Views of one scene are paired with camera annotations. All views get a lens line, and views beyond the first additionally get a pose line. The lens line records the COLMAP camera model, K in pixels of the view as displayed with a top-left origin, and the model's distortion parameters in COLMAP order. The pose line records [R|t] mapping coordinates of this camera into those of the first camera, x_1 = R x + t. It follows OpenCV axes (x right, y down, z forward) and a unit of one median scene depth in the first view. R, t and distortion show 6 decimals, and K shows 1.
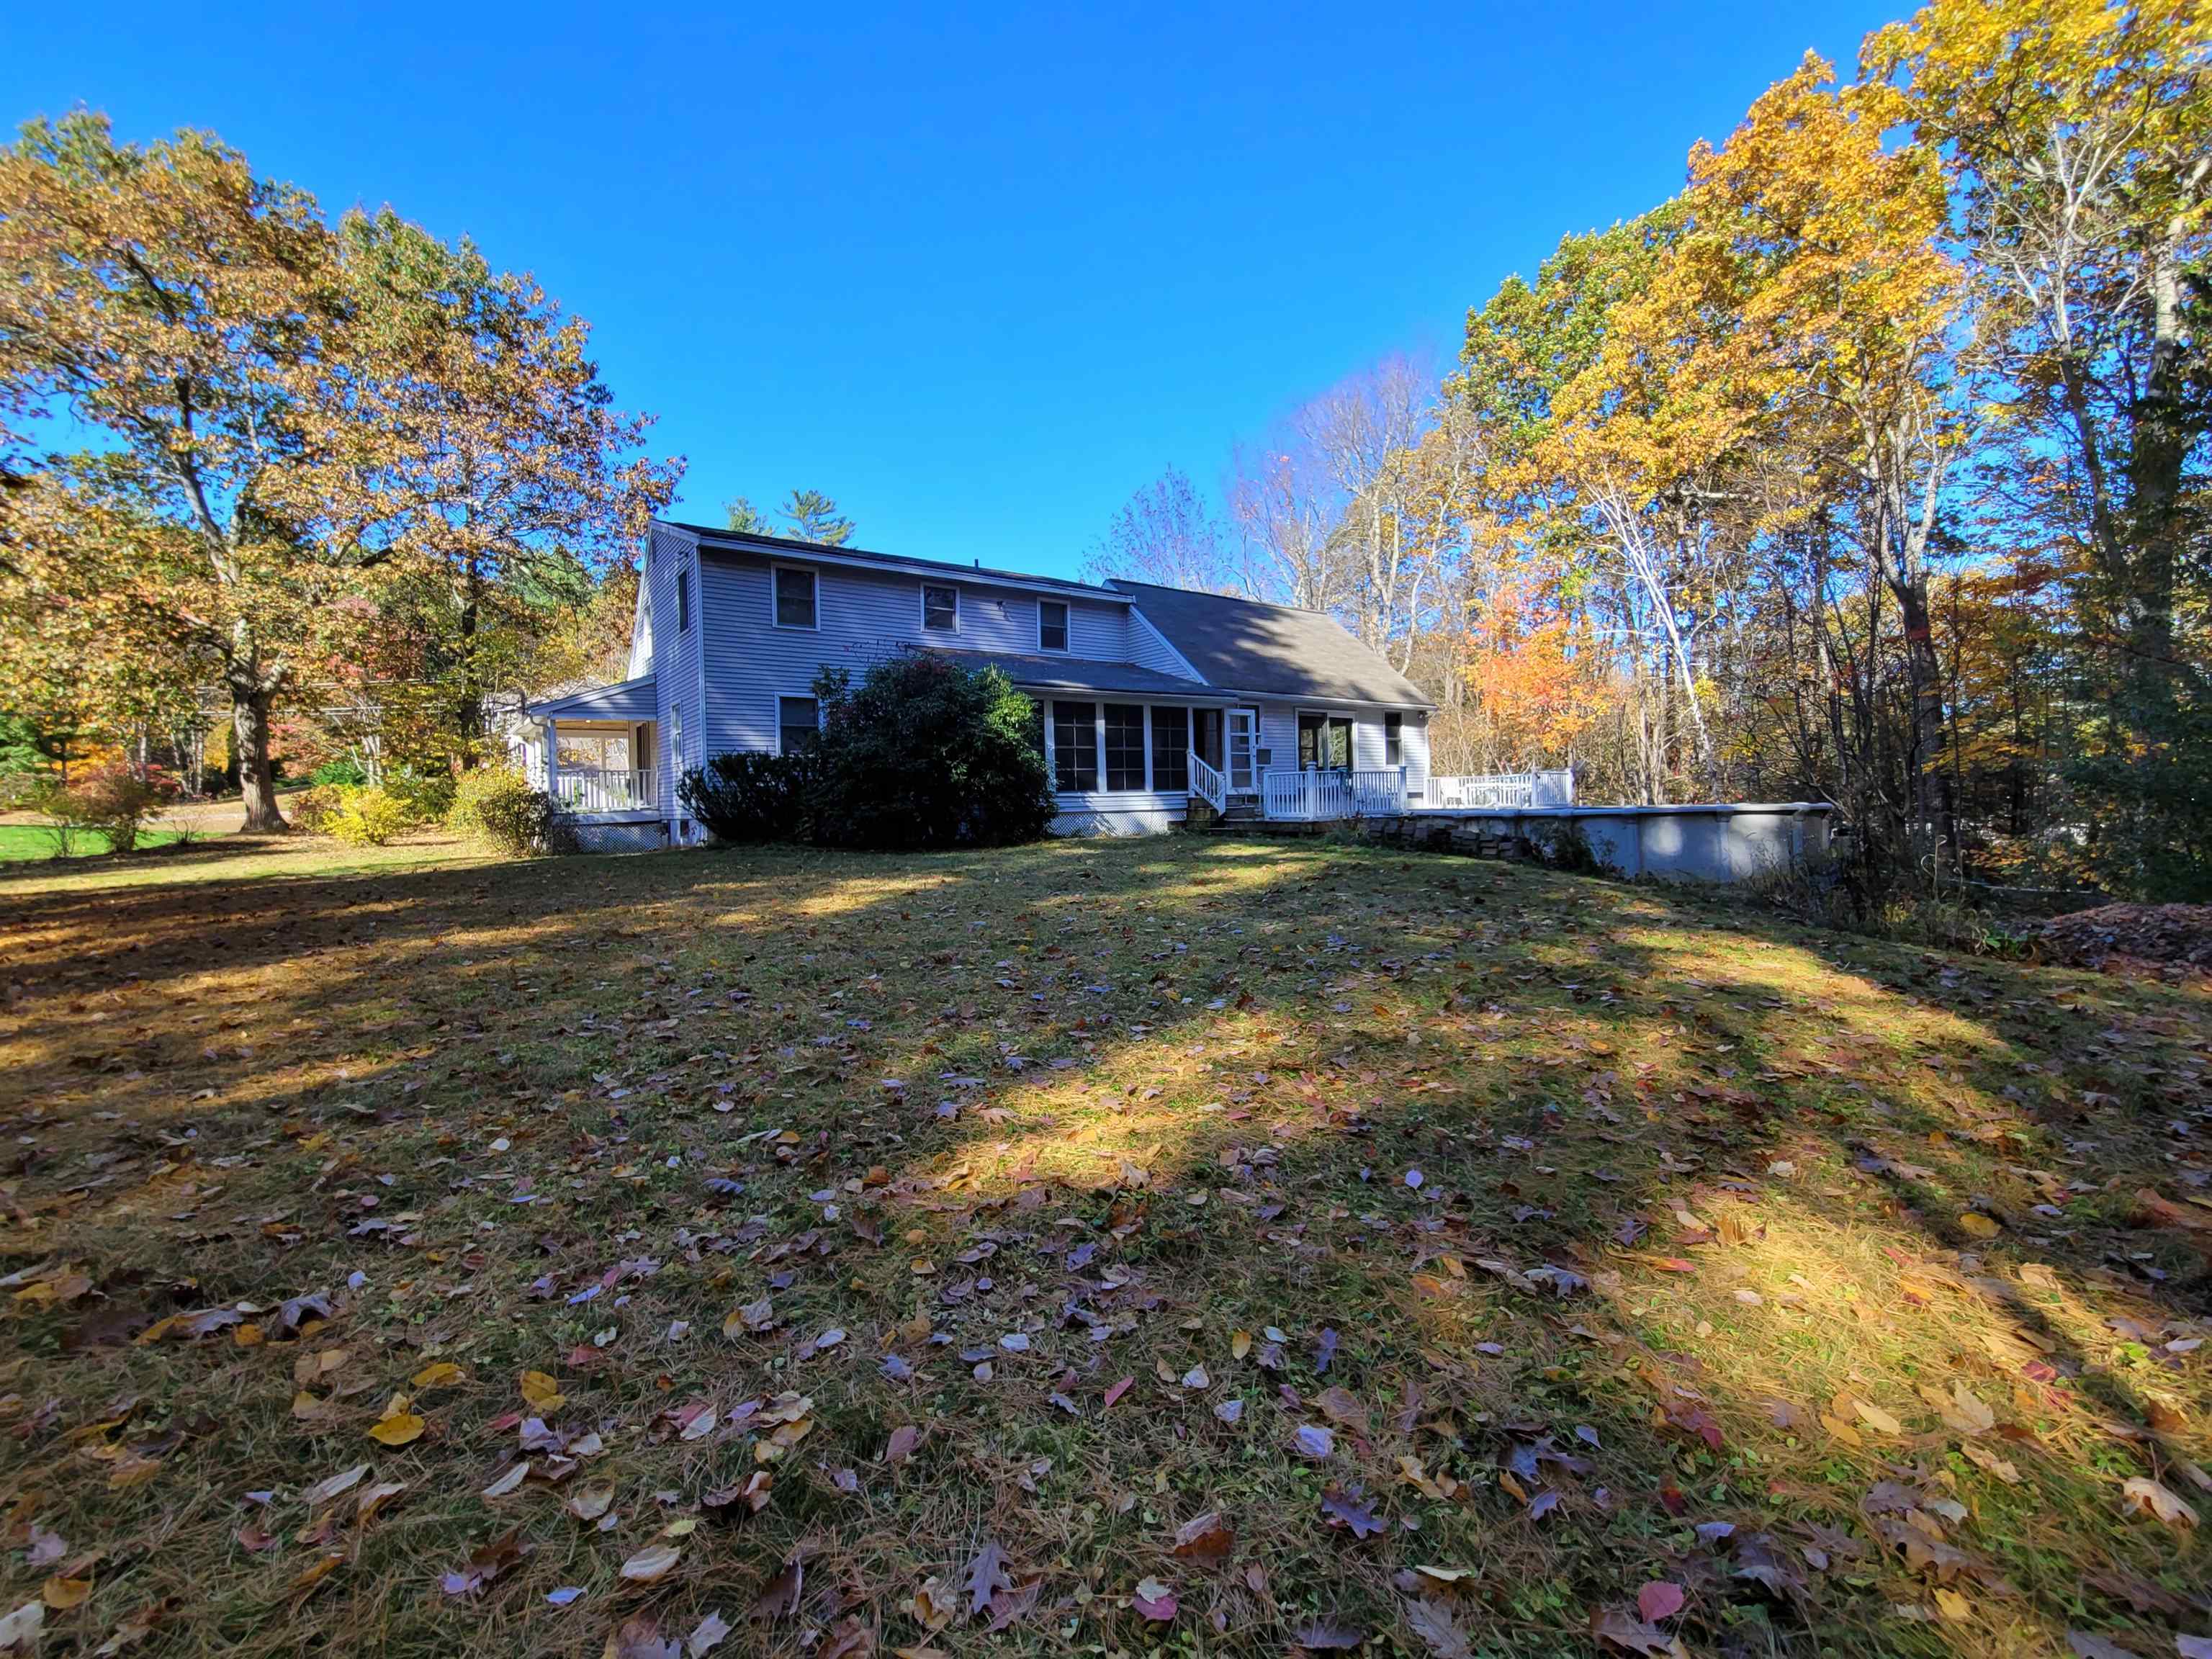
lens RADIAL K [[911.6, 0, 1106.0], [0, 911.6, 829.5], [0, 0, 1]] dist [-0.001677, -0.000006]
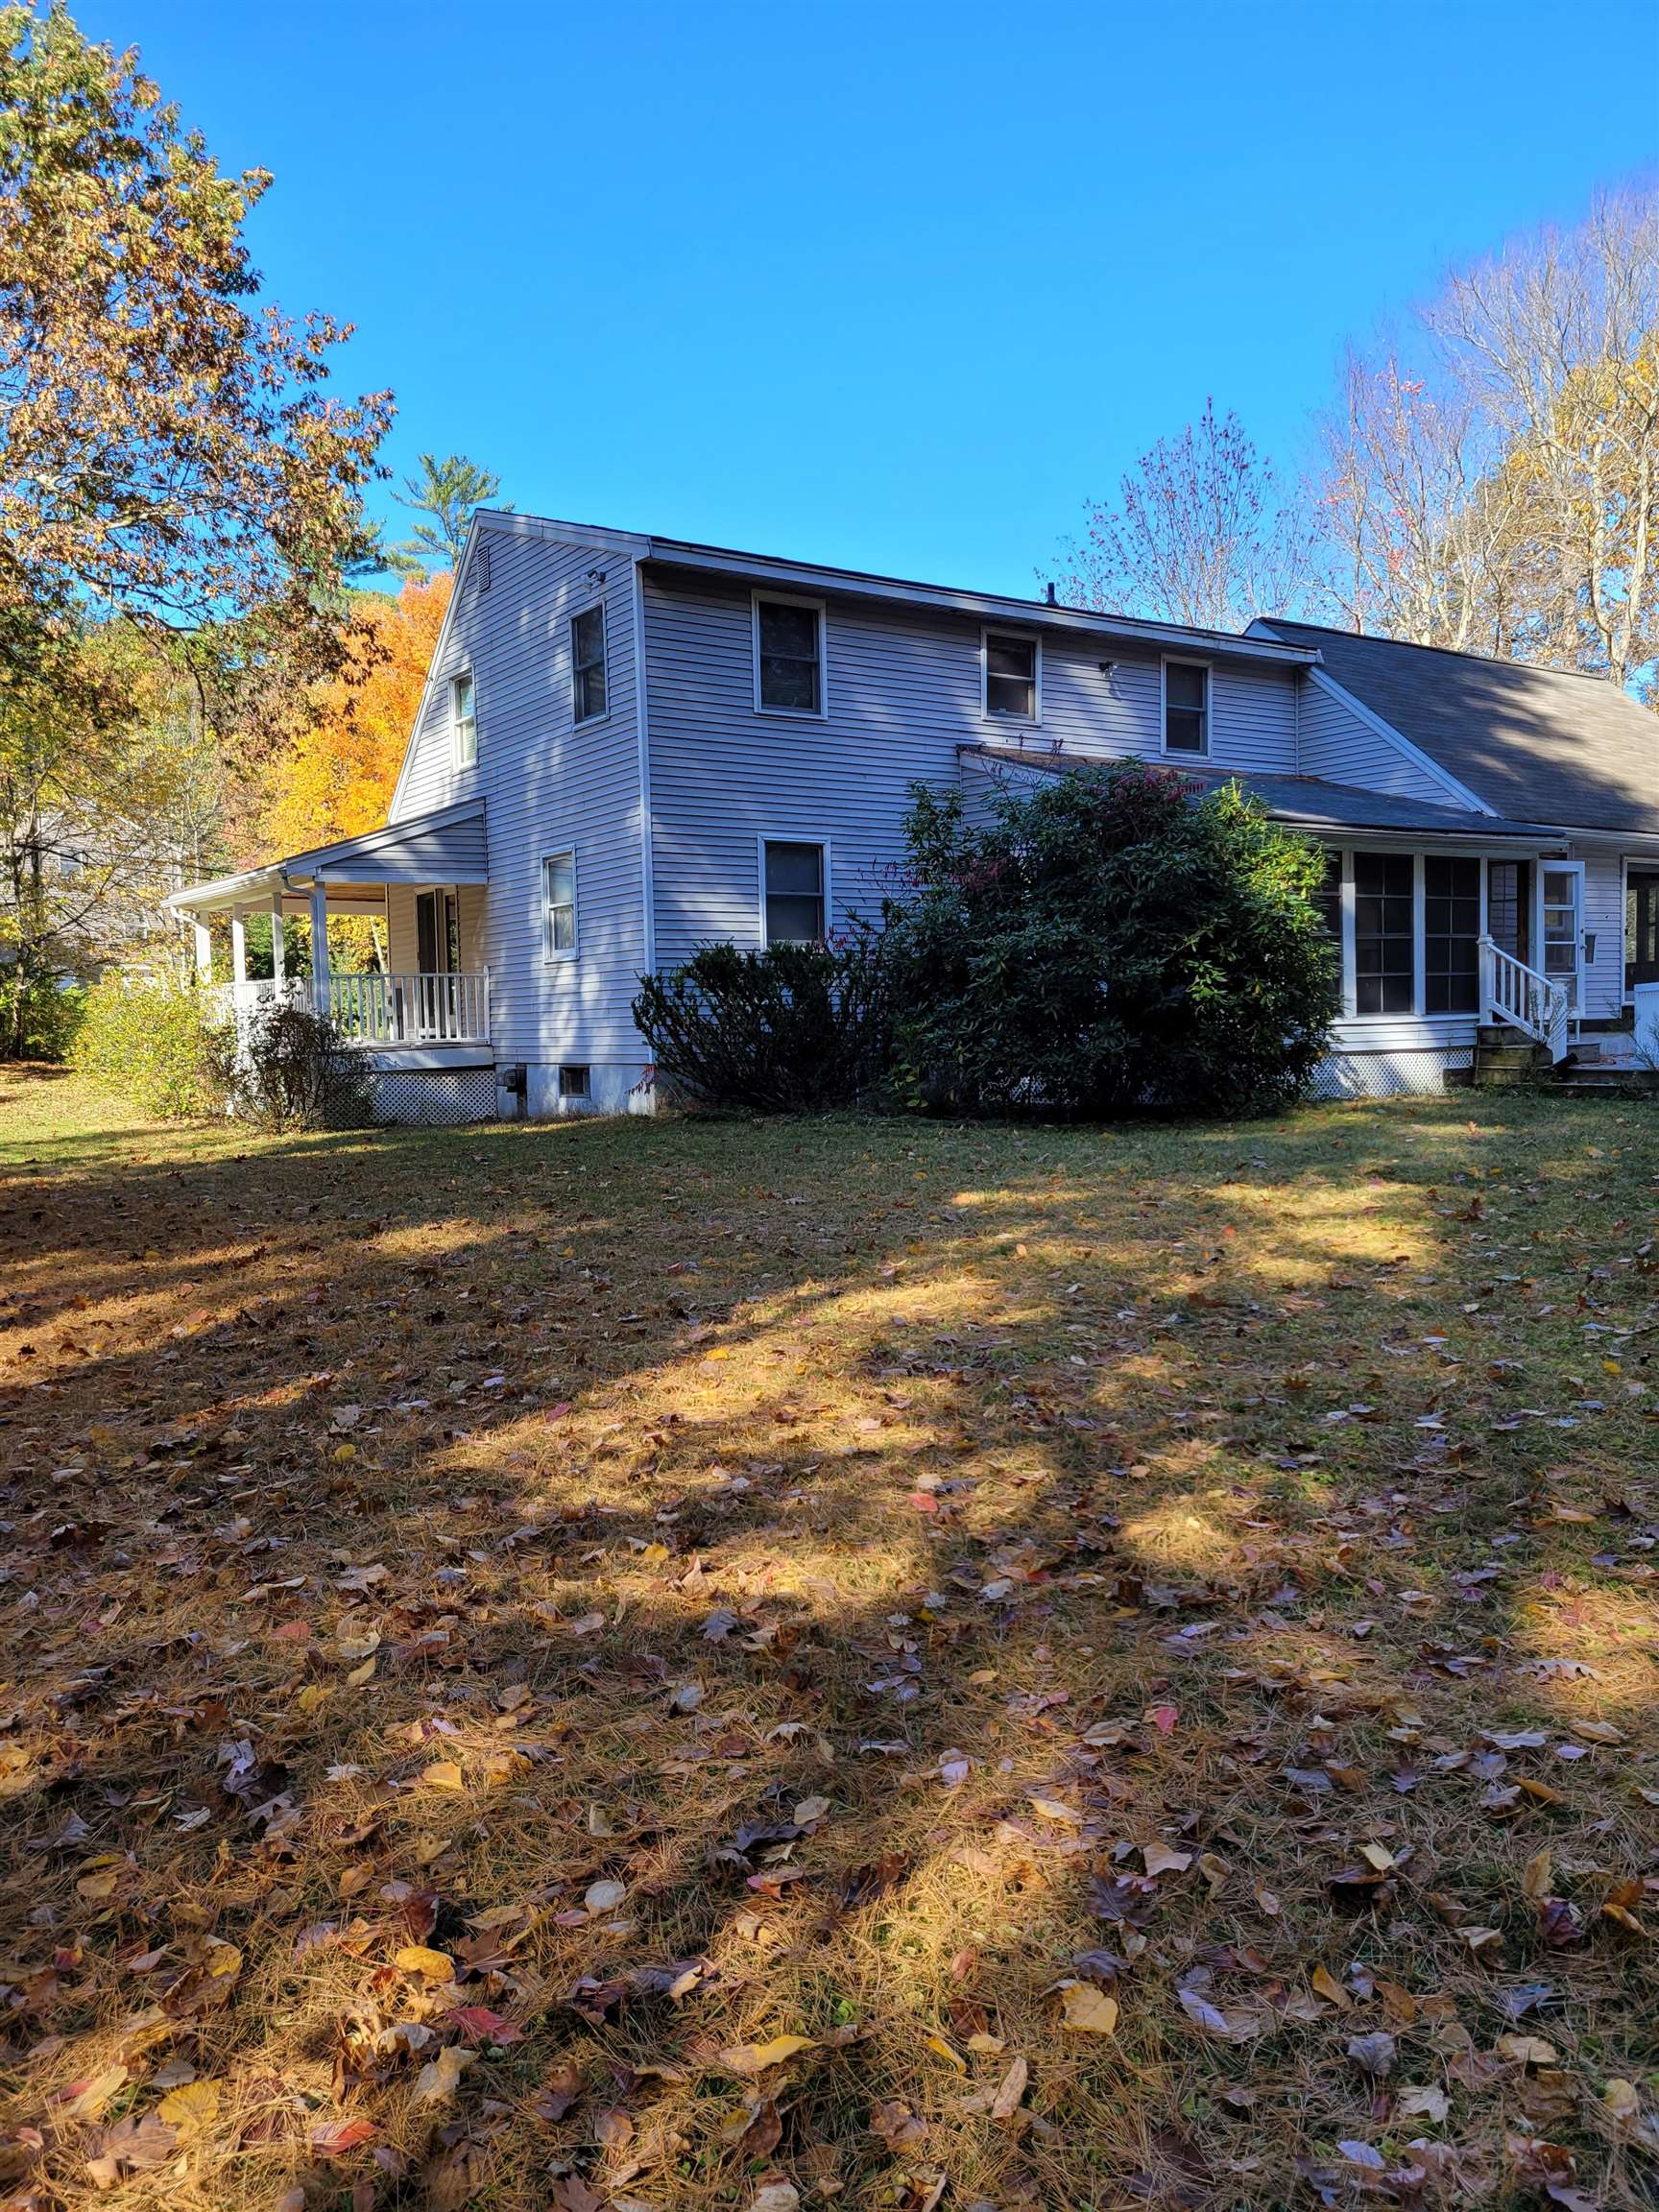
lens RADIAL K [[1646.8, 0, 829.5], [0, 1646.8, 1106.0], [0, 0, 1]] dist [0.021934, -0.002162]
pose [[0.999397, 0.003134, -0.034577, -0.259534], [-0.002443, 0.999797, 0.019989, -0.006341], [0.034633, -0.019892, 0.999202, 0.011799]]
